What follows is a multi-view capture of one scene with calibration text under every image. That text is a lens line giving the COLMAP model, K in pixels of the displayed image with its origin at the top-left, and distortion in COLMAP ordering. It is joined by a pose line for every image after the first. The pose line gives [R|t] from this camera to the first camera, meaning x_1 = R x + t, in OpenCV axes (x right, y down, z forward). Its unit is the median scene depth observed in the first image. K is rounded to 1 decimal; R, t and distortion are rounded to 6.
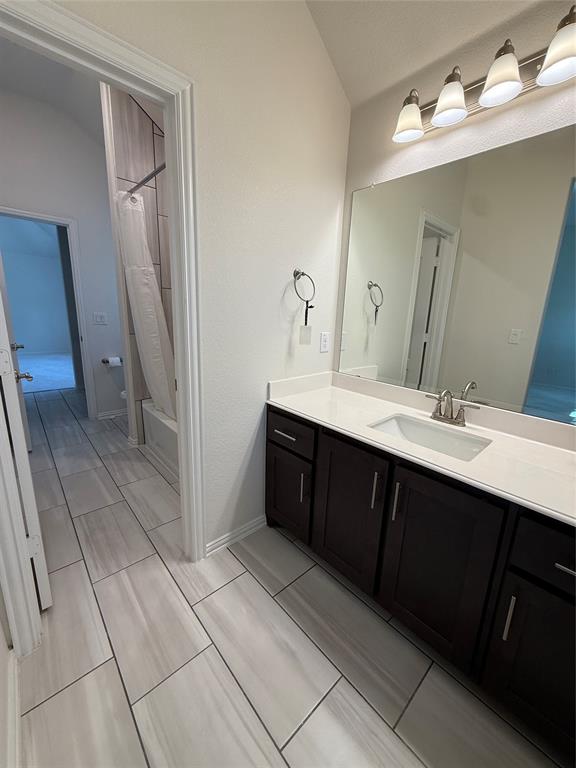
lens RADIAL K [[305.4, 0, 294.4], [0, 305.4, 384.1], [0, 0, 1]] dist [-0.002225, 0.000443]
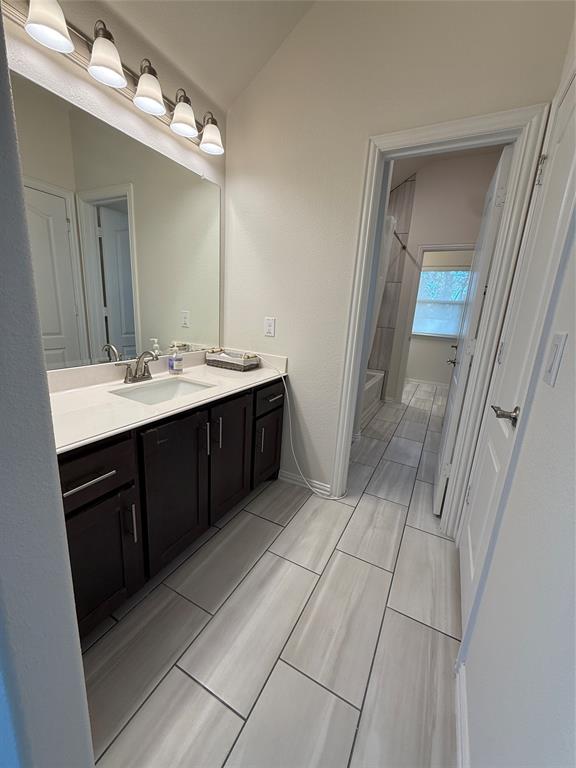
lens RADIAL K [[305.4, 0, 294.4], [0, 305.4, 384.1], [0, 0, 1]] dist [-0.002225, 0.000443]
pose [[-0.345800, -0.301115, 0.888680, -1.439672], [0.127093, 0.923350, 0.362316, -0.411874], [-0.929661, 0.238234, -0.281025, 1.572214]]
